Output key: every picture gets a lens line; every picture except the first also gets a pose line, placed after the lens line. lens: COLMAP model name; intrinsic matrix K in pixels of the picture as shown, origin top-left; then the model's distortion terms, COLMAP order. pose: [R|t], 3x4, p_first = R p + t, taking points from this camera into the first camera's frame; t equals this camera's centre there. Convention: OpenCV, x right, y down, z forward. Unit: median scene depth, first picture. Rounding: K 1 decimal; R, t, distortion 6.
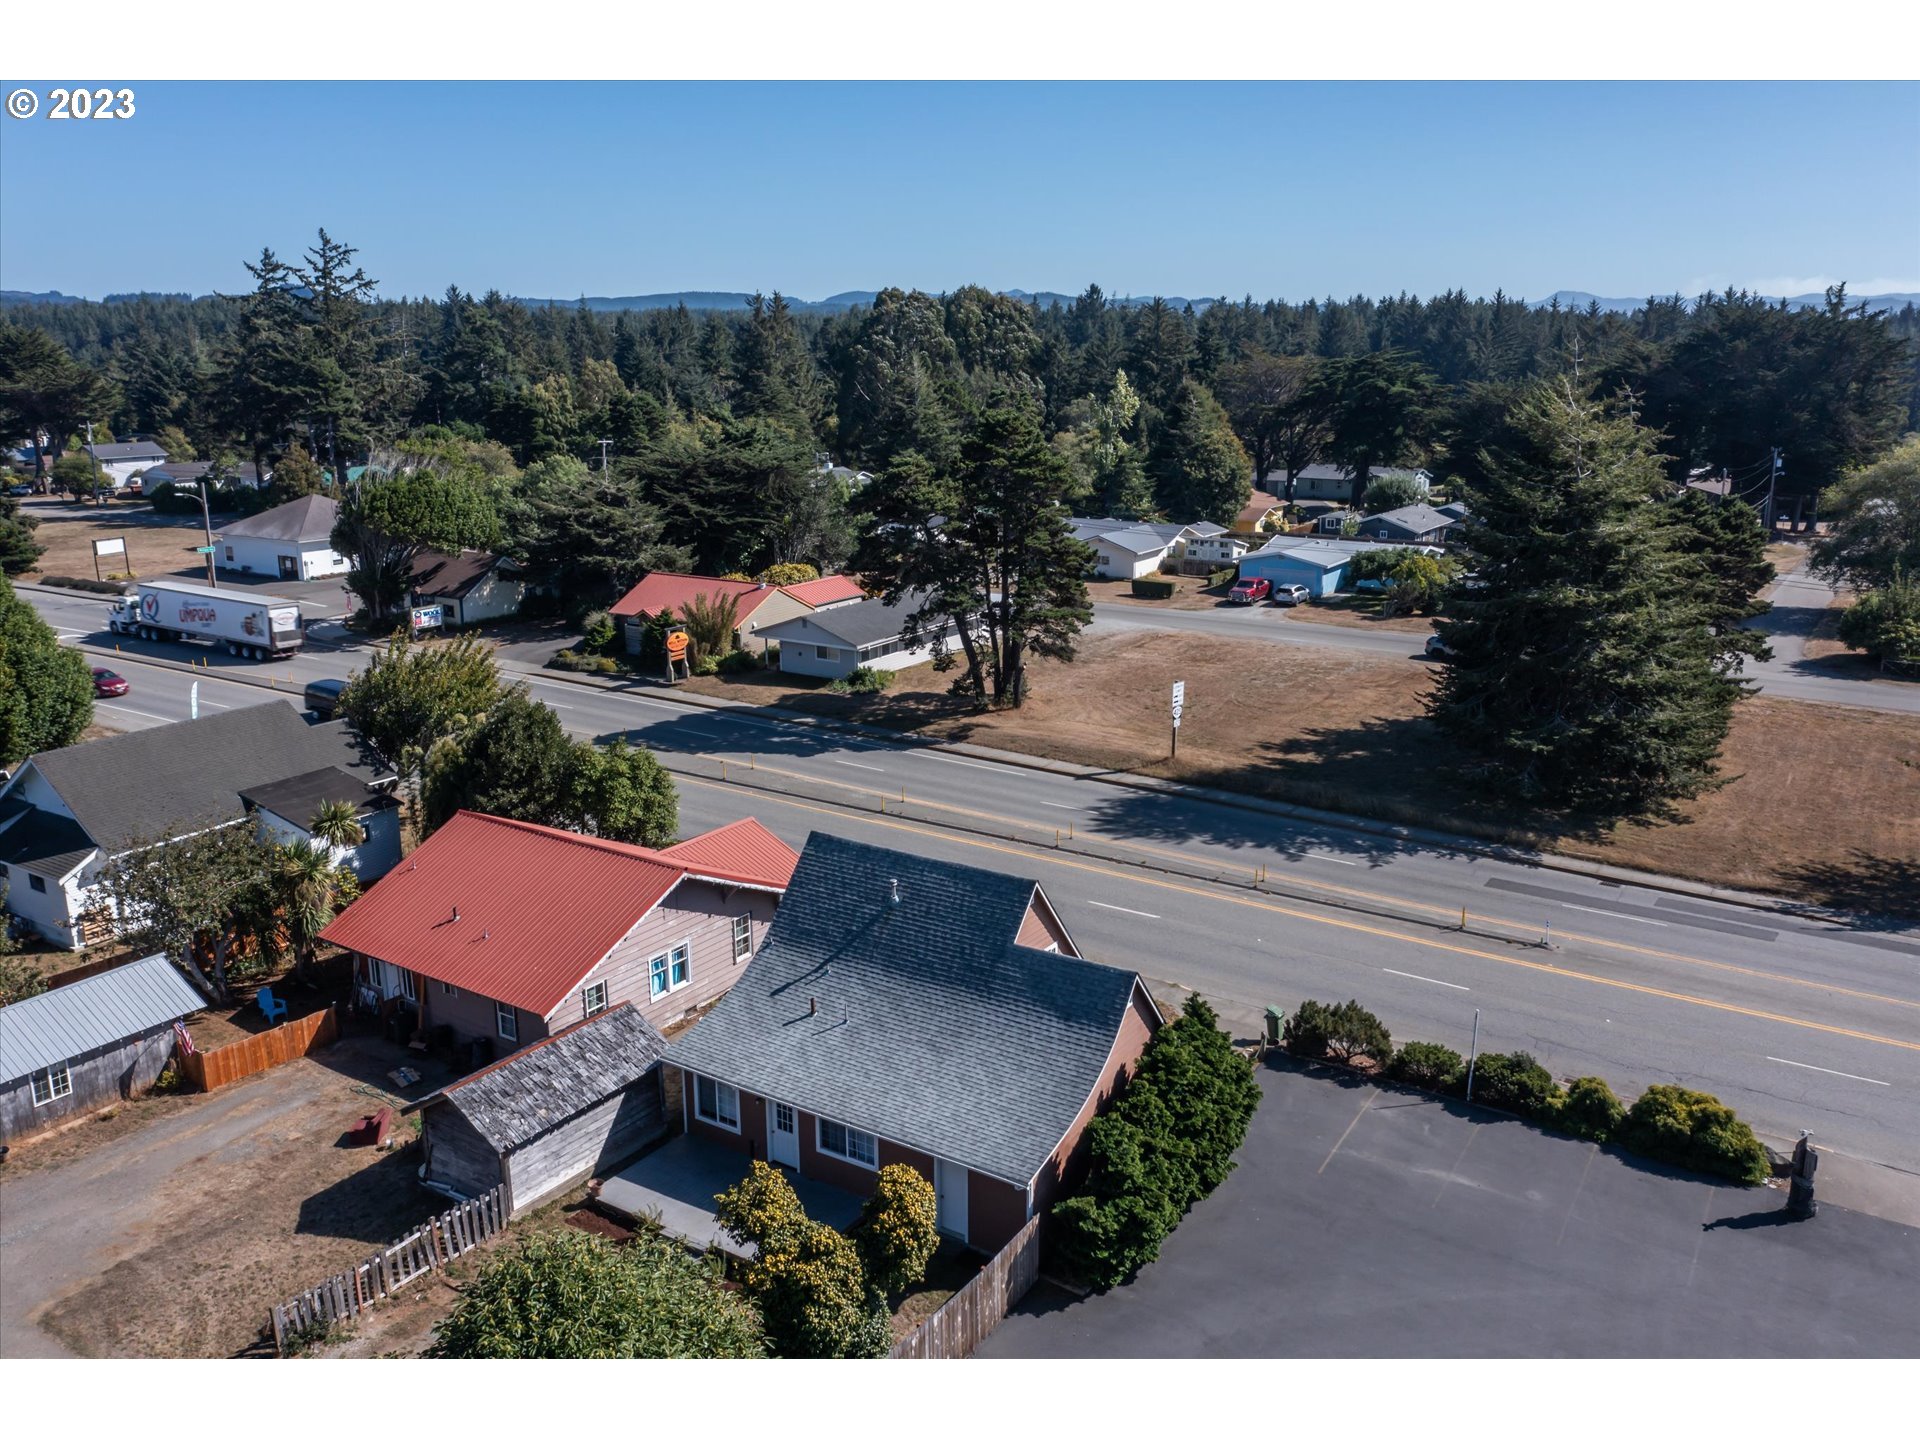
lens RADIAL K [[1522.7, 0, 955.8], [0, 1522.7, 722.7], [0, 0, 1]] dist [-0.011756, 0.004469]
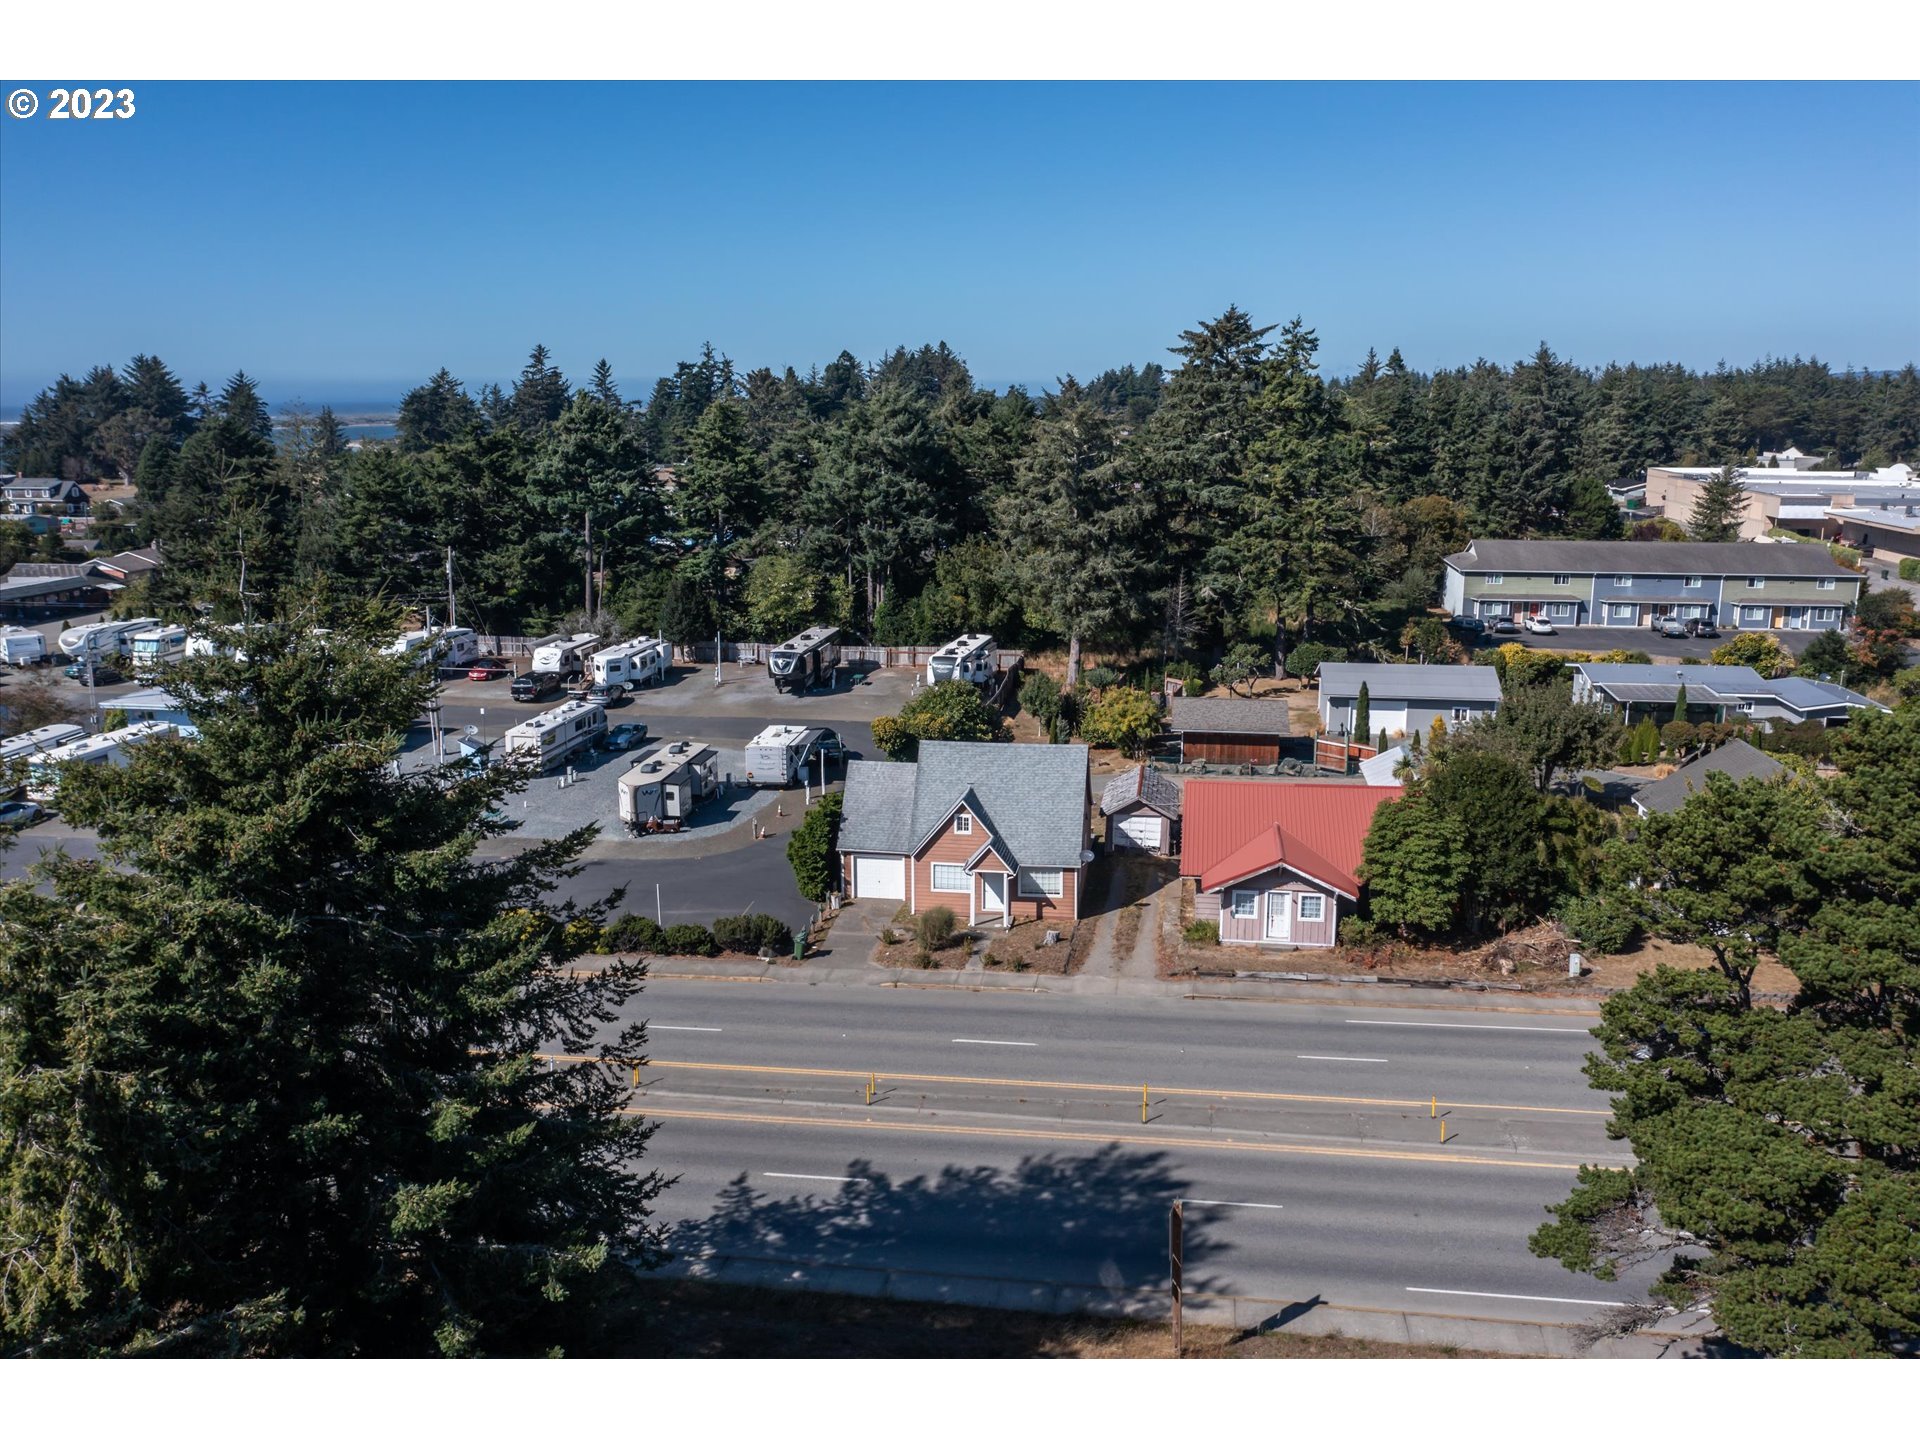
lens RADIAL K [[1522.7, 0, 953.9], [0, 1522.7, 716.6], [0, 0, 1]] dist [-0.011756, 0.004469]
pose [[-0.908120, 0.093055, -0.408239, 0.377370], [-0.096877, 0.901840, 0.421069, -0.336992], [0.407349, 0.421930, -0.809964, 1.250316]]
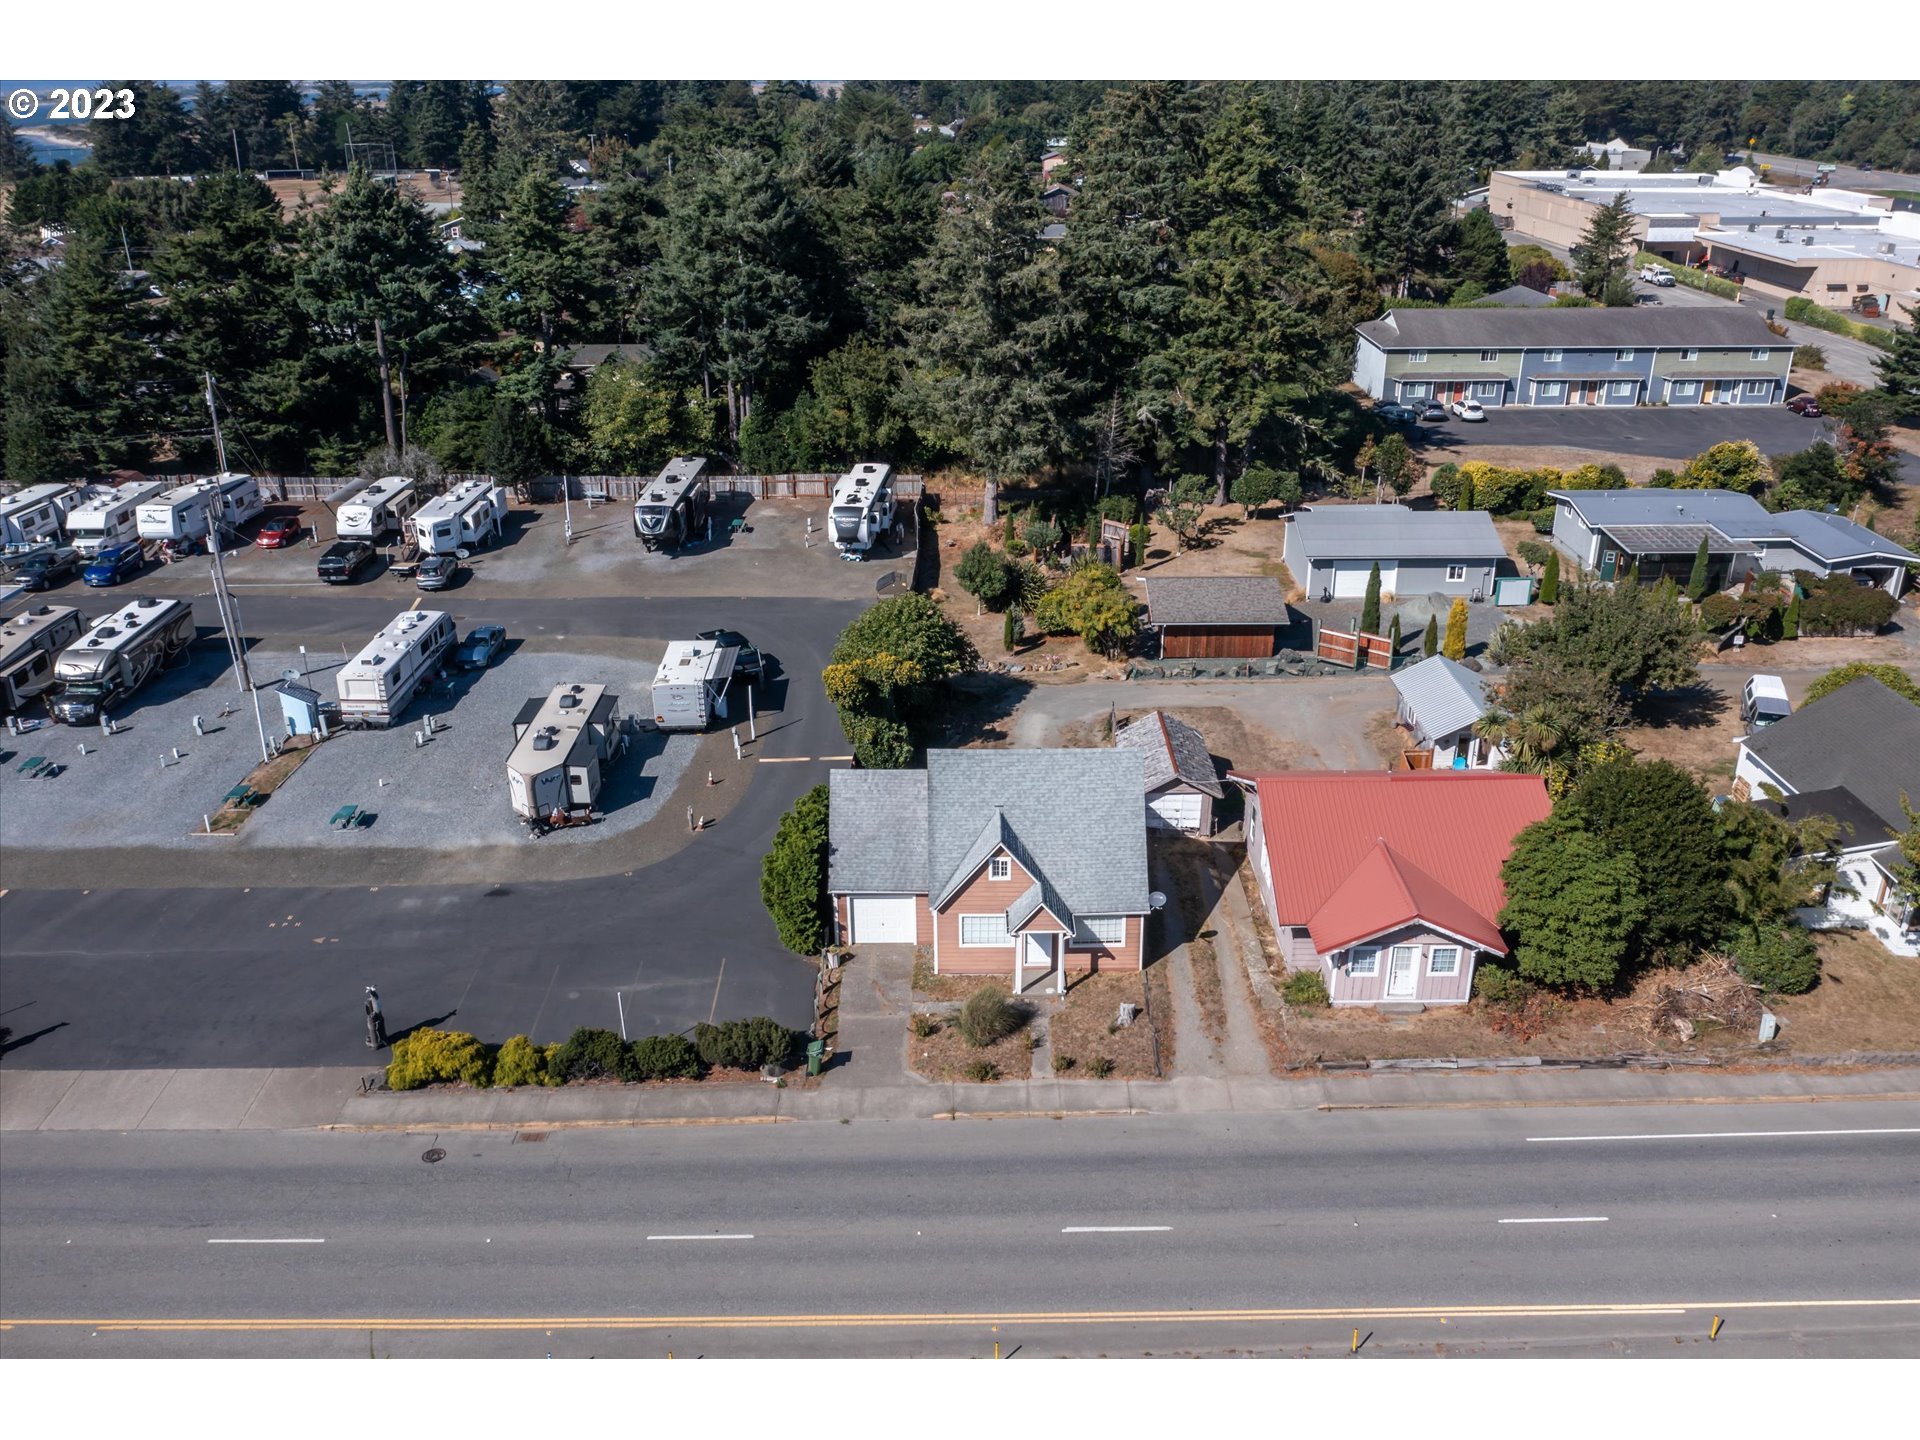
lens RADIAL K [[1522.7, 0, 953.8], [0, 1522.7, 709.0], [0, 0, 1]] dist [-0.011756, 0.004469]
pose [[-0.836612, 0.228071, -0.498061, 0.364978], [-0.123322, 0.807453, 0.576898, -0.365084], [0.533734, 0.544061, -0.647399, 0.970482]]
